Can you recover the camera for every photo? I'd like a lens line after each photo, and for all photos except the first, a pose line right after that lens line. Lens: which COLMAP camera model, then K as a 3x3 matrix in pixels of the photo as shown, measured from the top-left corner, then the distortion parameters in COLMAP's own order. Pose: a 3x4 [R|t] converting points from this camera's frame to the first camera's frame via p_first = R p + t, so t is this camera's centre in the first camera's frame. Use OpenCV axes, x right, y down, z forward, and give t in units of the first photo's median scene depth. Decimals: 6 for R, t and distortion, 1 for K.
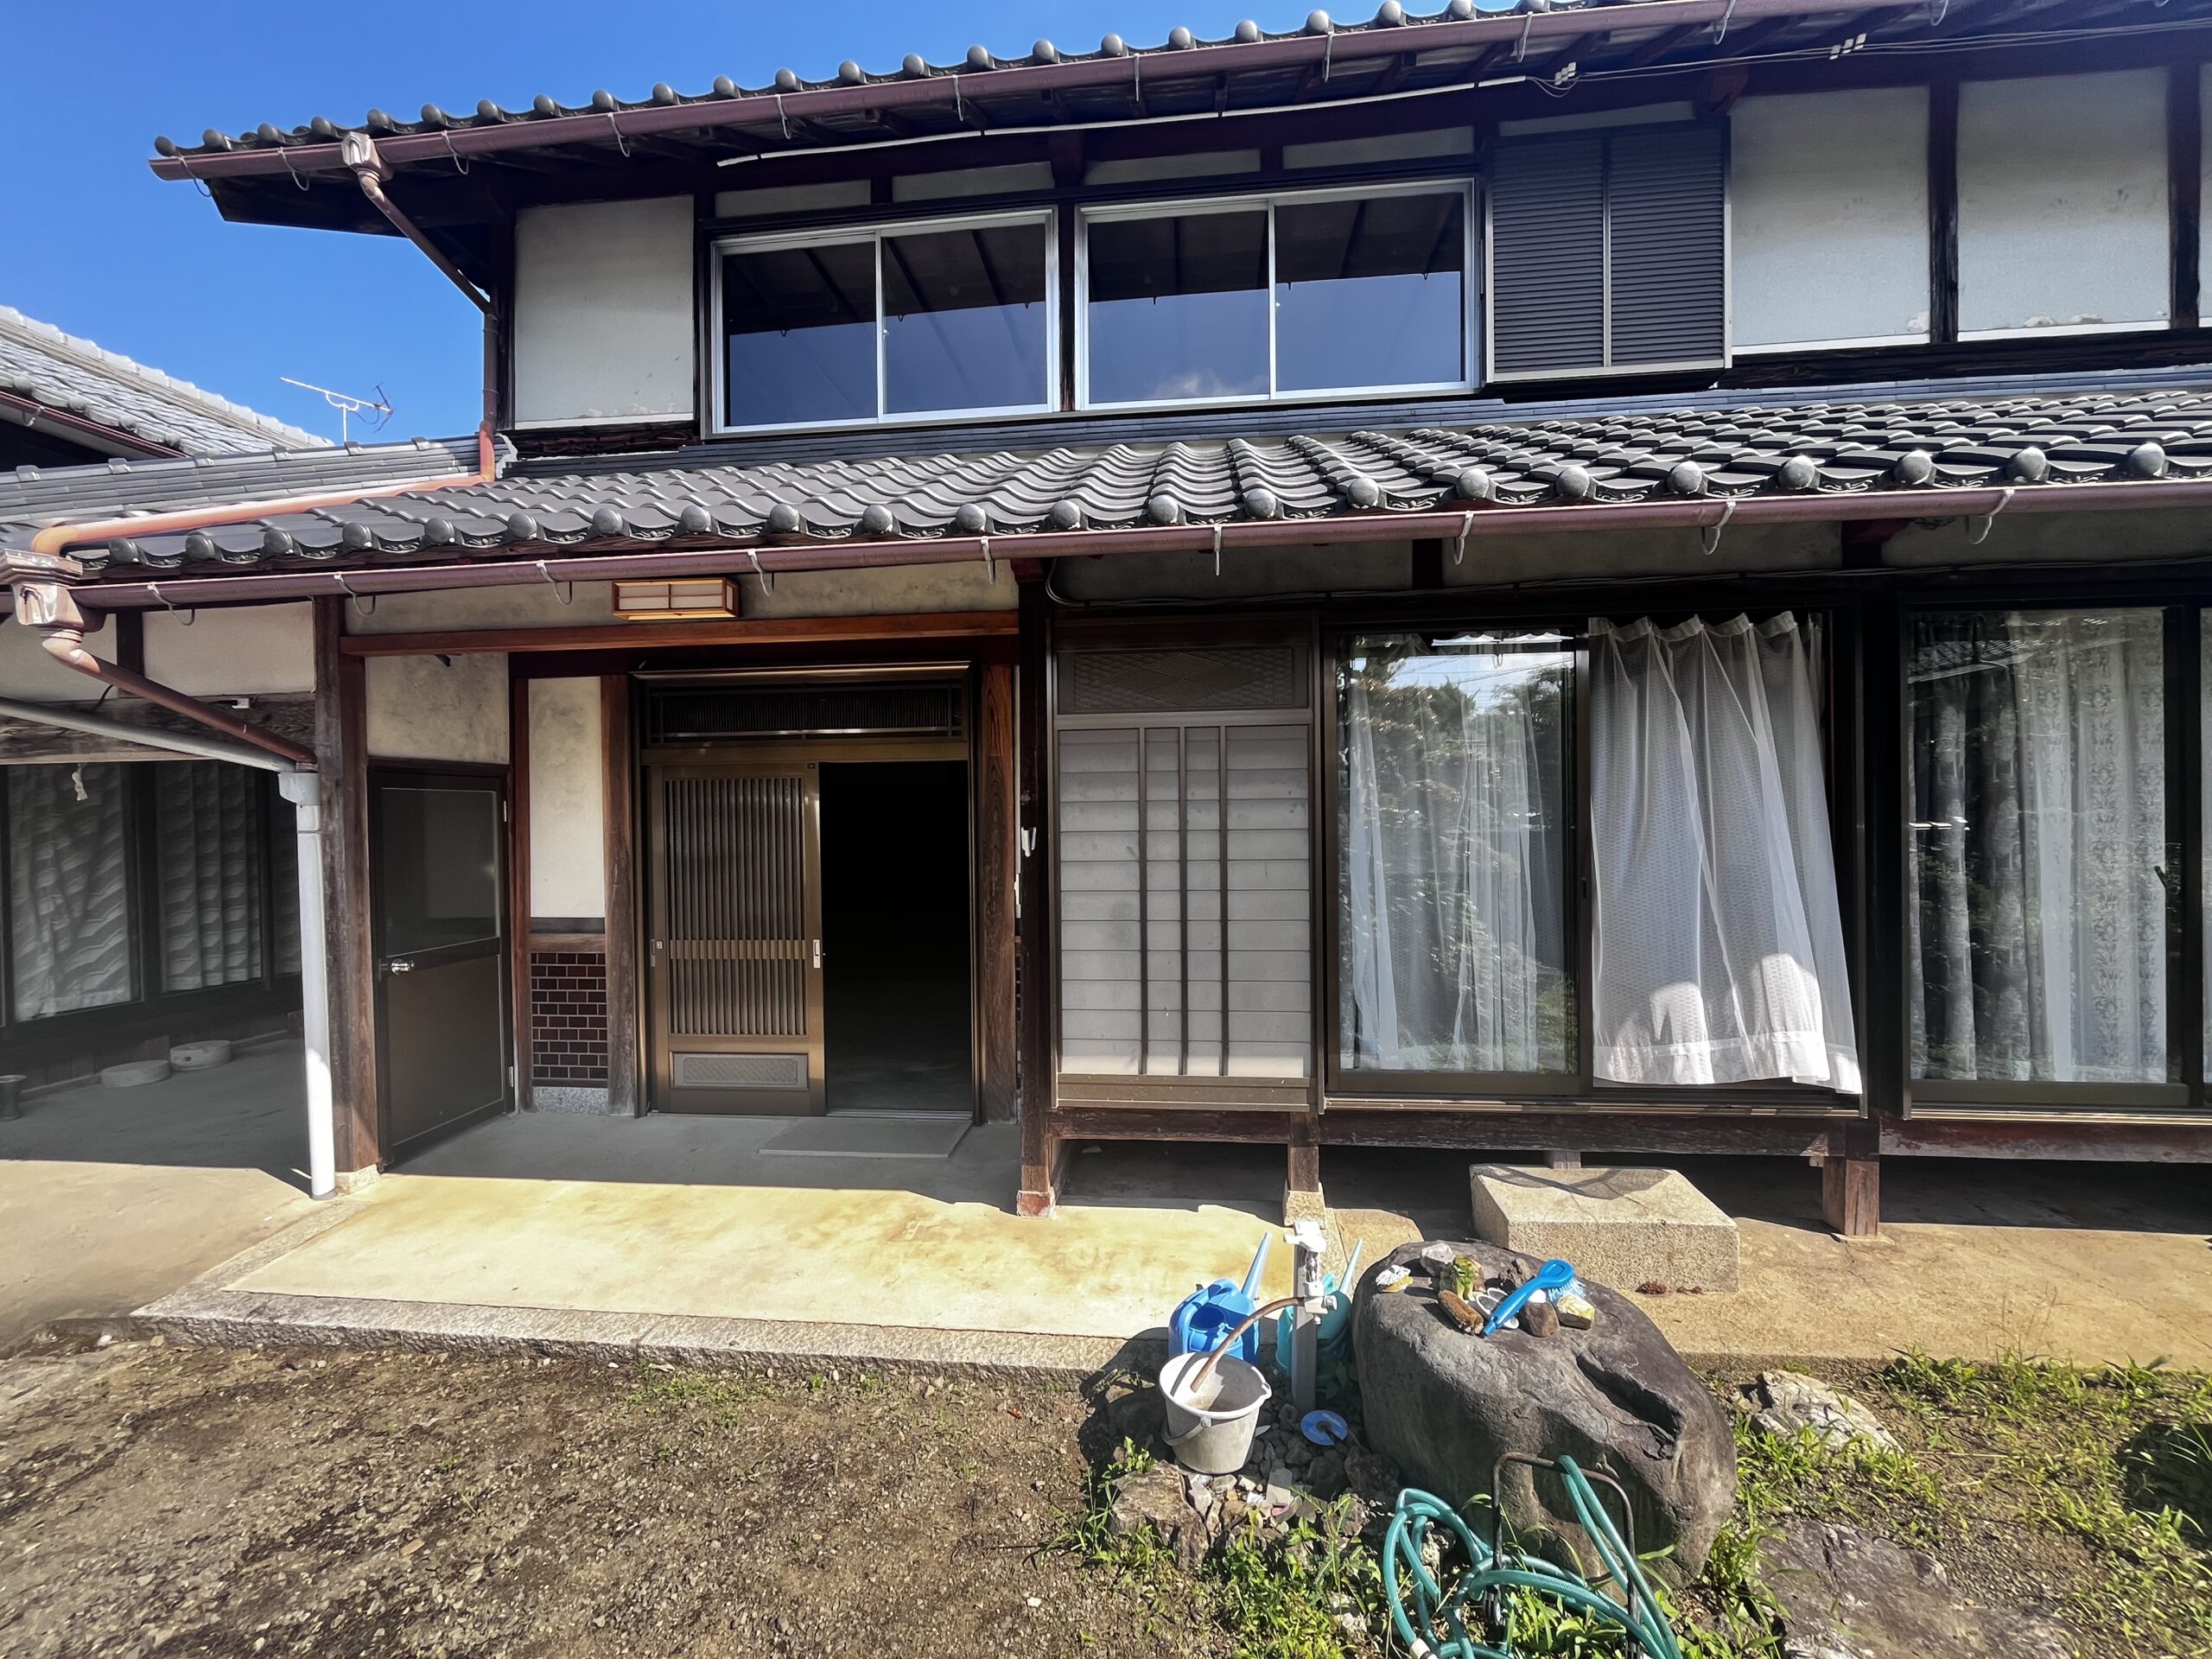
lens RADIAL K [[901.1, 0, 1106.0], [0, 901.1, 829.5], [0, 0, 1]] dist [-0.005412, -0.000182]
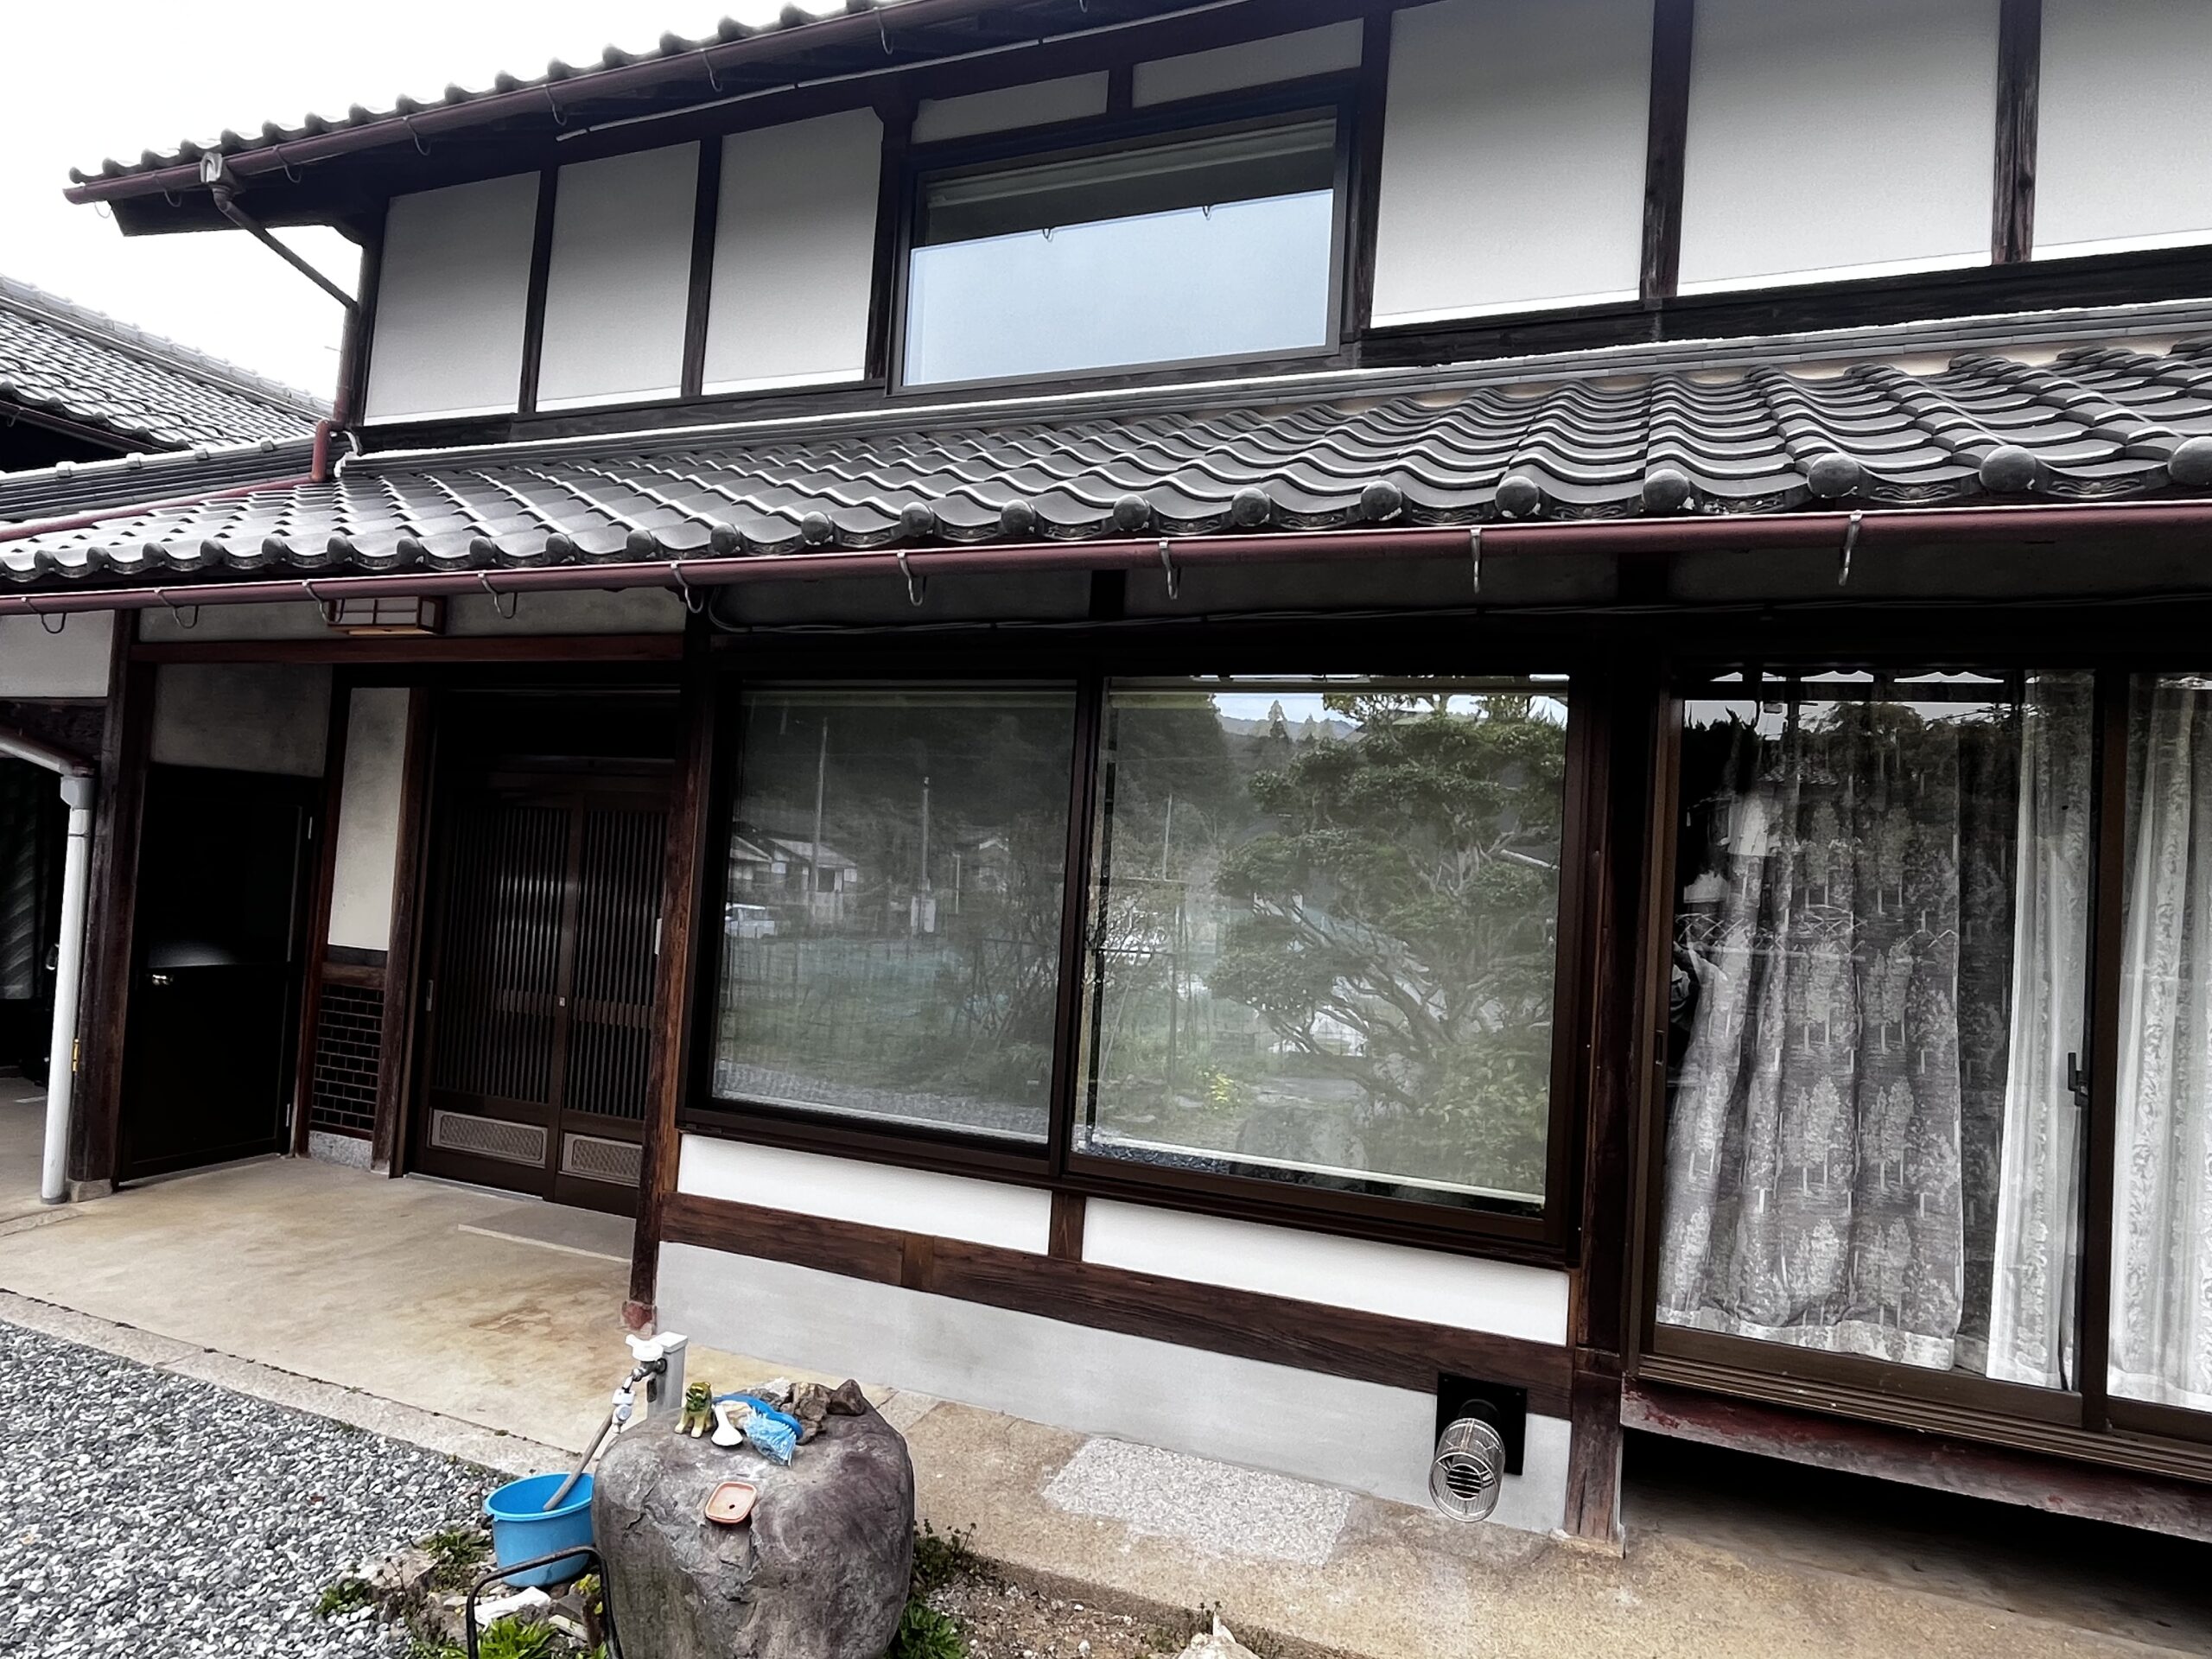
lens RADIAL K [[1328.6, 0, 1106.0], [0, 1328.6, 829.5], [0, 0, 1]] dist [-0.001489, -0.001001]
pose [[0.959229, 0.061177, -0.275930, 0.589410], [-0.077901, 0.995704, -0.050052, -0.016237], [0.271683, 0.069507, 0.959874, -0.115107]]
